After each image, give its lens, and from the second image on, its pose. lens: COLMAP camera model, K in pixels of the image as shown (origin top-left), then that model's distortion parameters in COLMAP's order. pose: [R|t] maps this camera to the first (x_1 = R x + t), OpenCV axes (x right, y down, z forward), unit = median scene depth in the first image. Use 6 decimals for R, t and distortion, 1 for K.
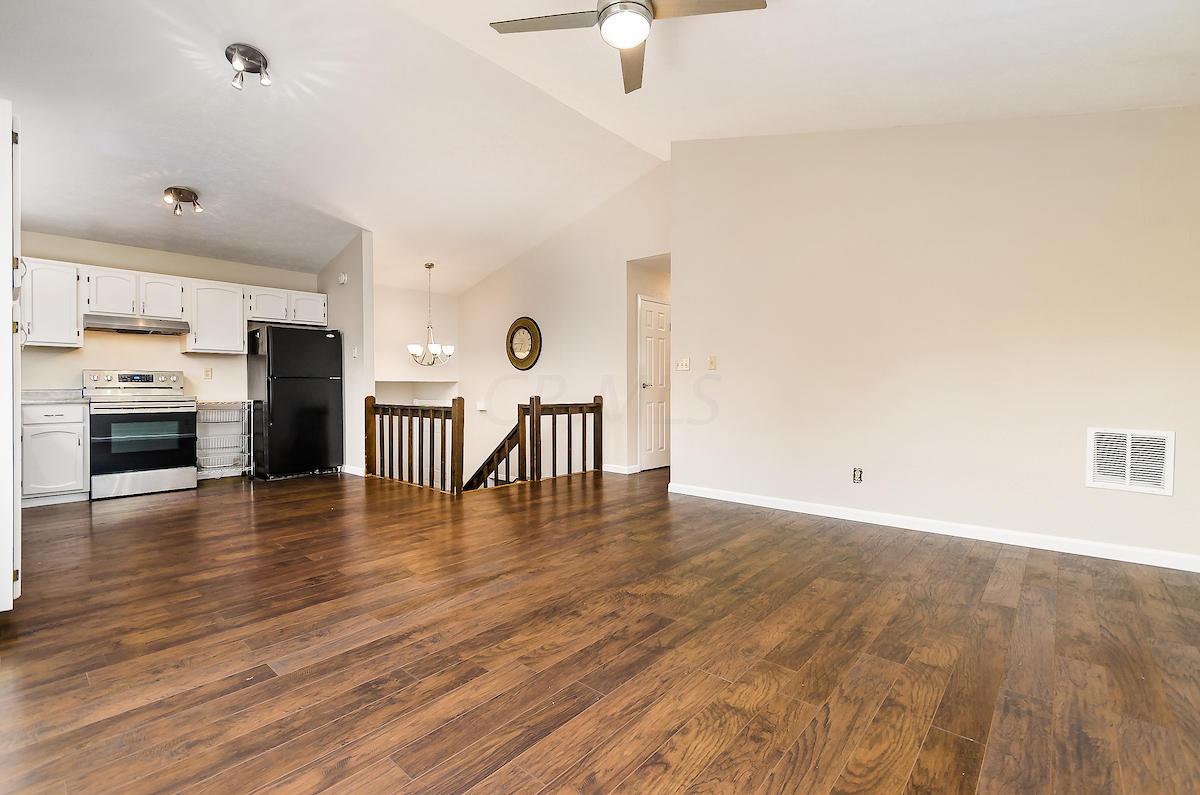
lens RADIAL K [[524.8, 0, 602.7], [0, 524.8, 385.2], [0, 0, 1]] dist [-0.000634, -0.000128]
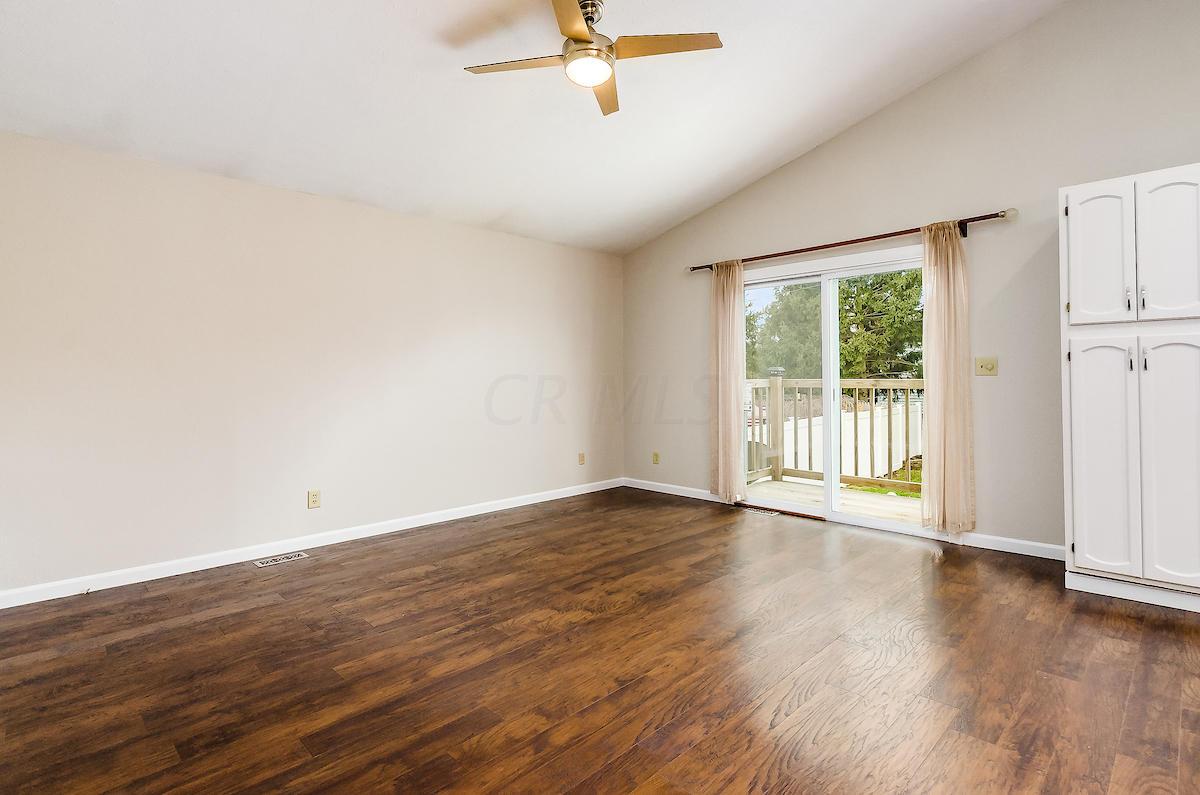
lens RADIAL K [[584.9, 0, 606.0], [0, 584.9, 371.1], [0, 0, 1]] dist [-0.000324, -0.000136]
pose [[-0.997791, 0.011938, 0.065353, -0.026272], [0.010818, 0.999789, -0.017467, -0.023490], [-0.065548, -0.016722, -0.997709, 0.952088]]
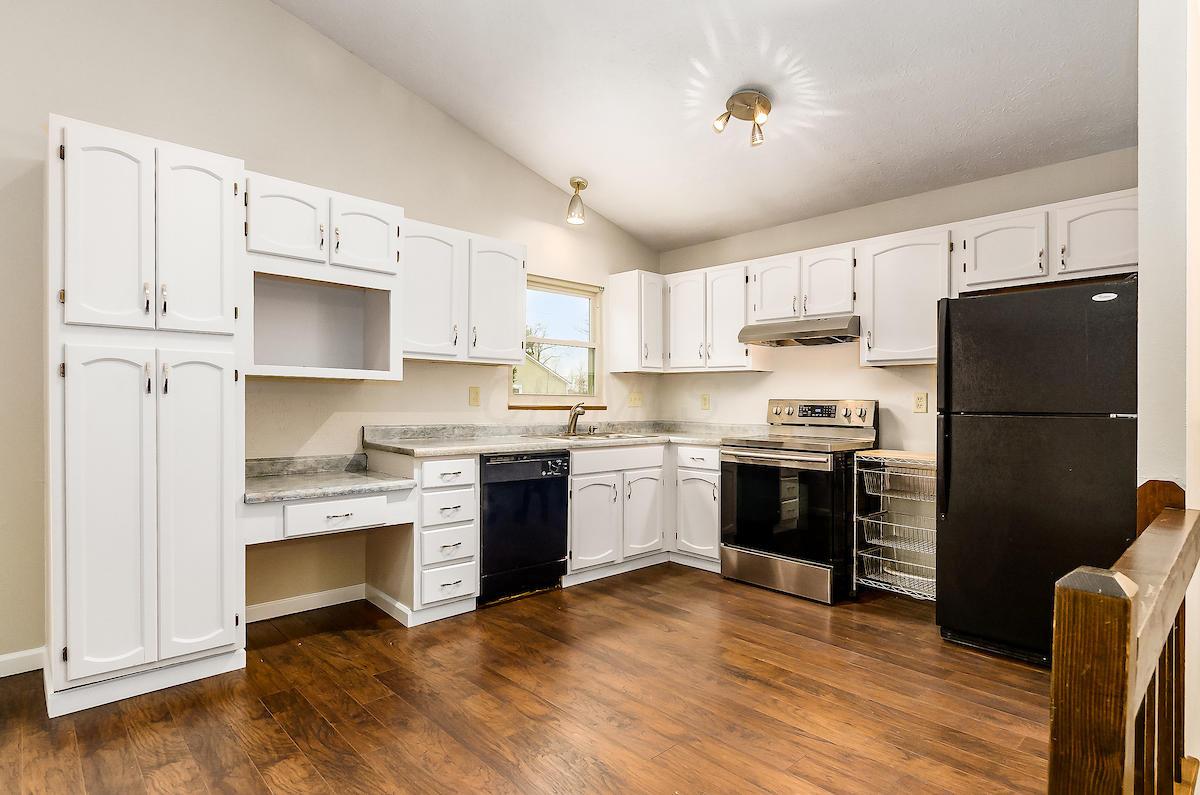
lens RADIAL K [[624.4, 0, 599.5], [0, 624.4, 405.2], [0, 0, 1]] dist [0.006144, -0.000769]
pose [[-0.097441, 0.006881, -0.995218, -0.065294], [-0.003189, 0.999969, 0.007226, -0.024116], [0.995236, 0.003877, -0.097416, 0.749144]]
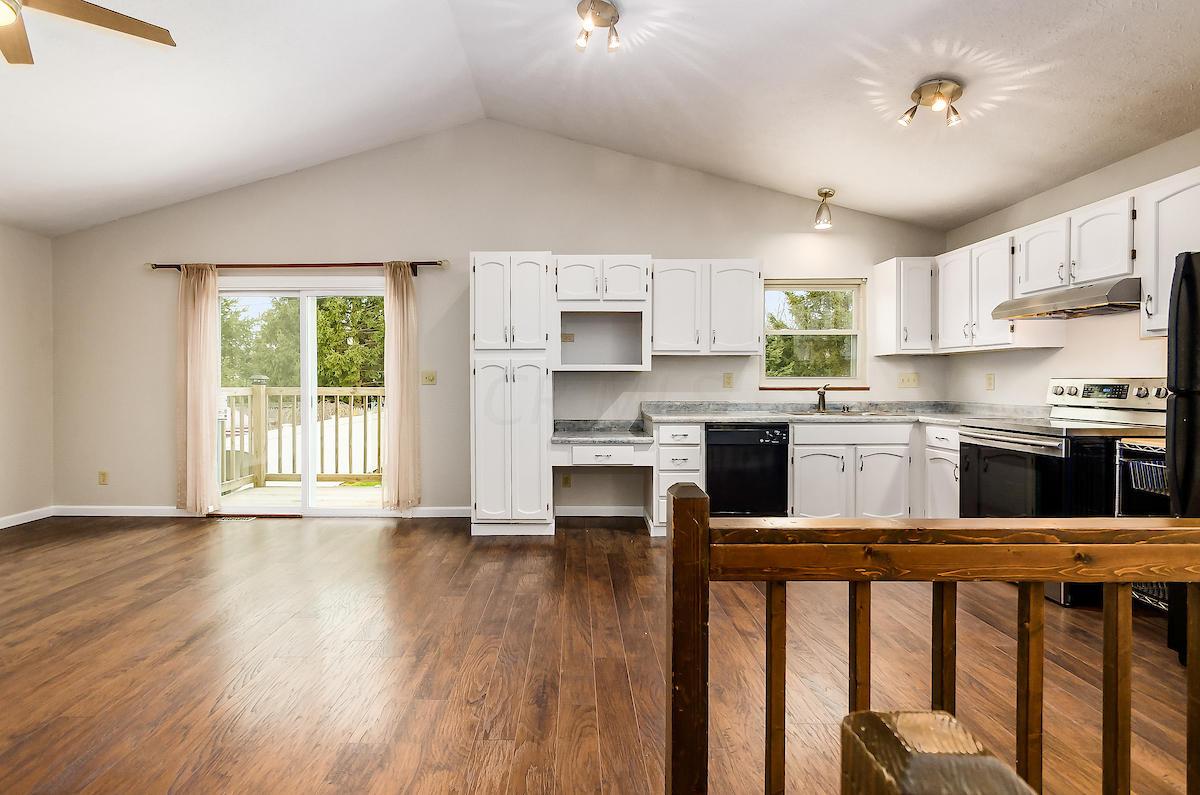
lens RADIAL K [[542.5, 0, 562.1], [0, 542.5, 387.7], [0, 0, 1]] dist [0.000749, -0.001498]
pose [[-0.764883, 0.010143, -0.644090, -0.048962], [0.008894, 0.999947, 0.005184, -0.023766], [0.644108, -0.001764, -0.764932, 1.001501]]
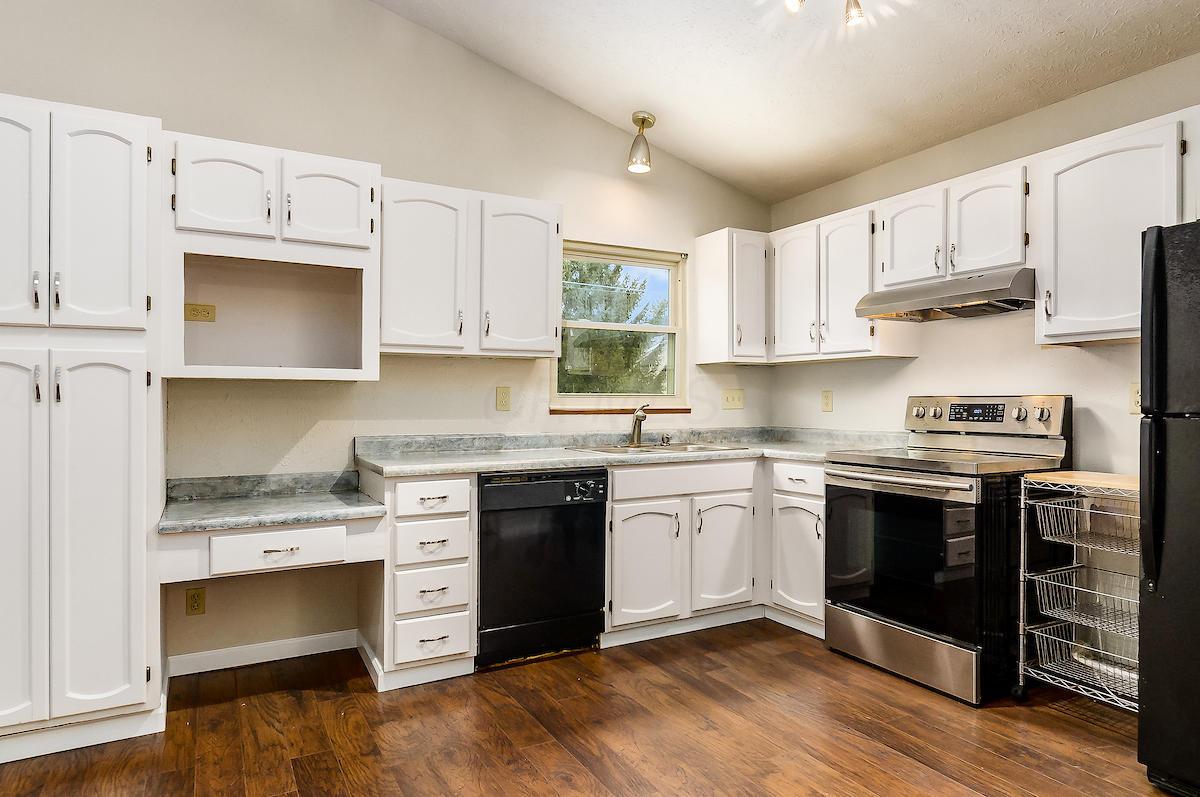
lens RADIAL K [[719.6, 0, 608.2], [0, 719.6, 408.3], [0, 0, 1]] dist [0.001476, -0.001242]
pose [[-0.336130, 0.011981, -0.941739, -0.178863], [0.010876, 0.999902, 0.008839, -0.024460], [0.941753, -0.007271, -0.336227, 0.849701]]
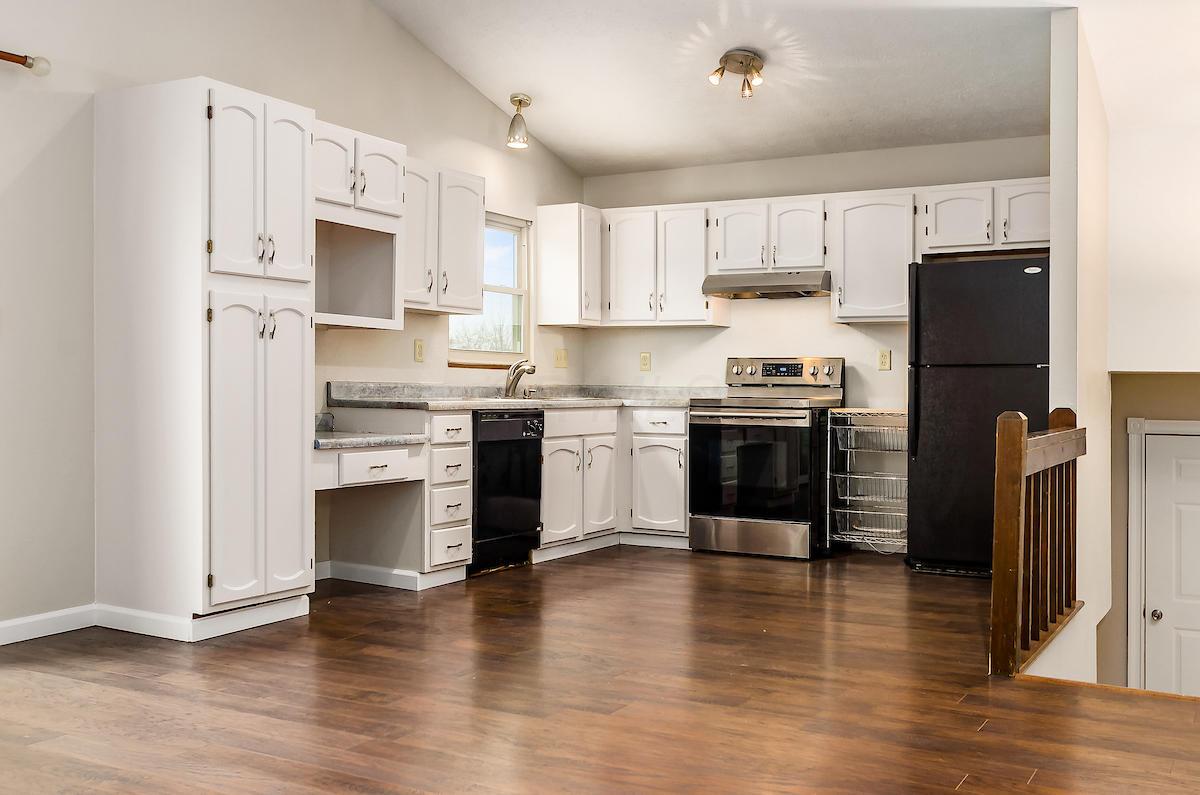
lens RADIAL K [[1183.5, 0, 600.0], [0, 1183.5, 397.5], [0, 0, 1]] dist [-0.017655, -0.006047]
pose [[0.202699, 0.013734, -0.979145, 0.408413], [-0.004160, 0.999905, 0.013164, 0.001597], [0.979232, 0.001405, 0.202737, 0.472754]]
